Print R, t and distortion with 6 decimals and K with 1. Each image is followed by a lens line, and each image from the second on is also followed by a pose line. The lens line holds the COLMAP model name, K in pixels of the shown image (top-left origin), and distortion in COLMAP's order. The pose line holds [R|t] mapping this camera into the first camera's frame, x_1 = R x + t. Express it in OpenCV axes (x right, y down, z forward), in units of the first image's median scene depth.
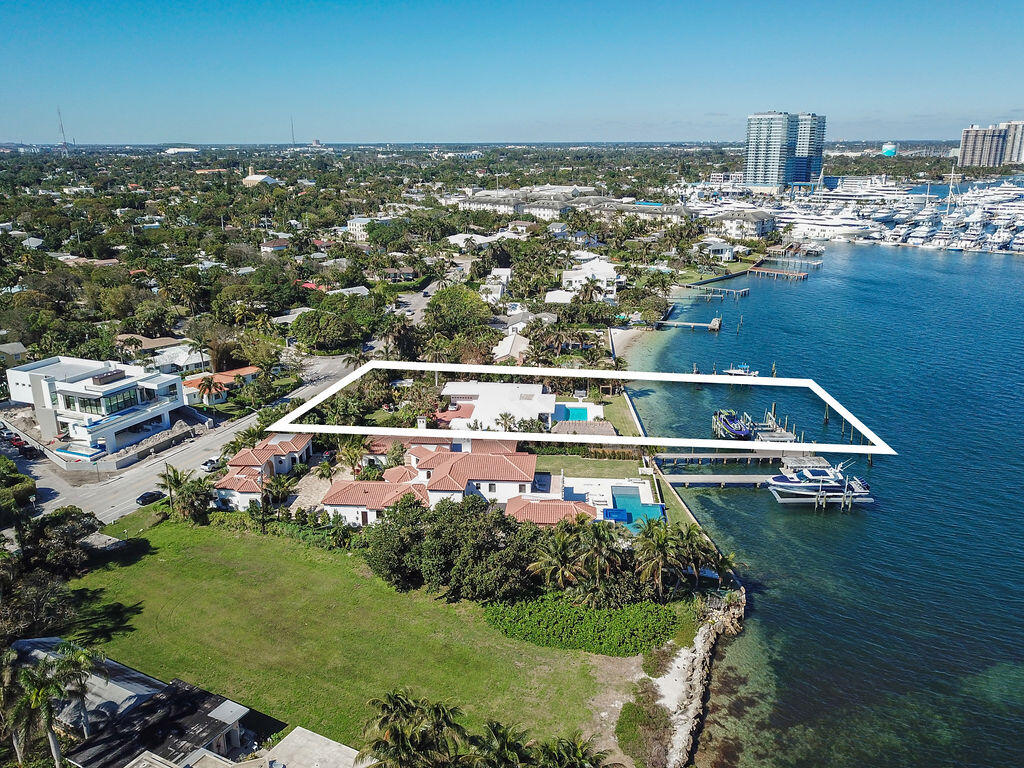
lens RADIAL K [[781.3, 0, 512.0], [0, 781.3, 384.0], [0, 0, 1]] dist [0.001556, -0.000516]
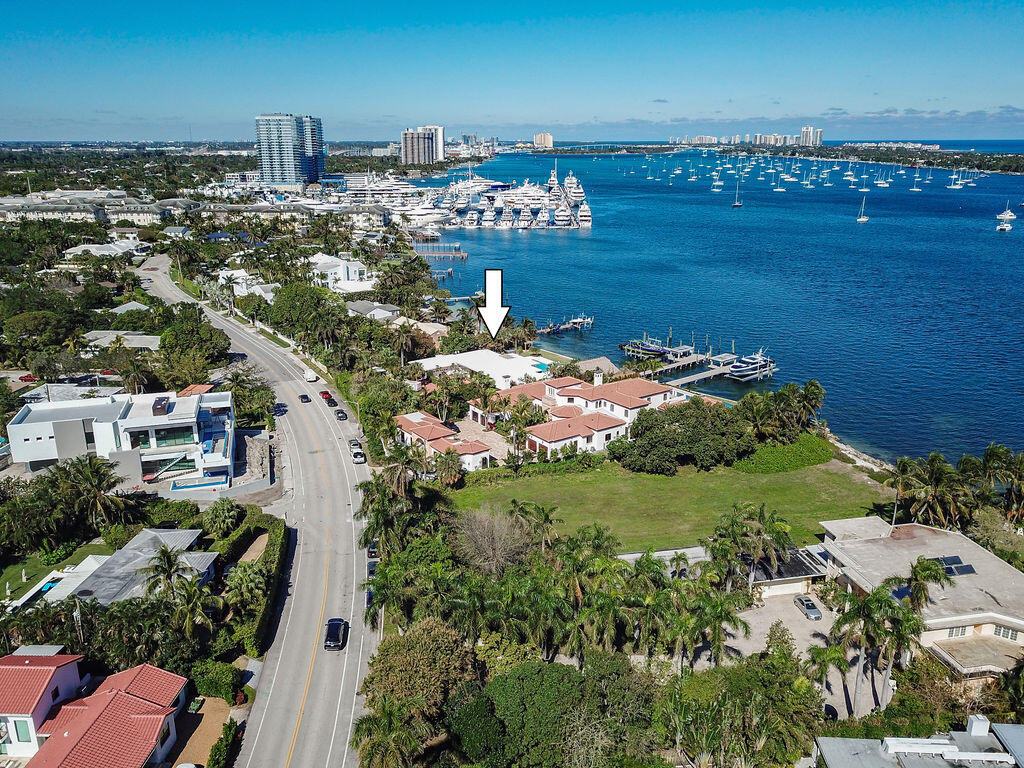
lens RADIAL K [[781.3, 0, 512.0], [0, 781.3, 384.0], [0, 0, 1]] dist [0.001556, -0.000516]
pose [[0.773578, -0.183066, 0.606682, -0.135095], [0.183458, 0.981064, 0.062108, -0.002725], [-0.606564, 0.063255, 0.792514, 0.011423]]
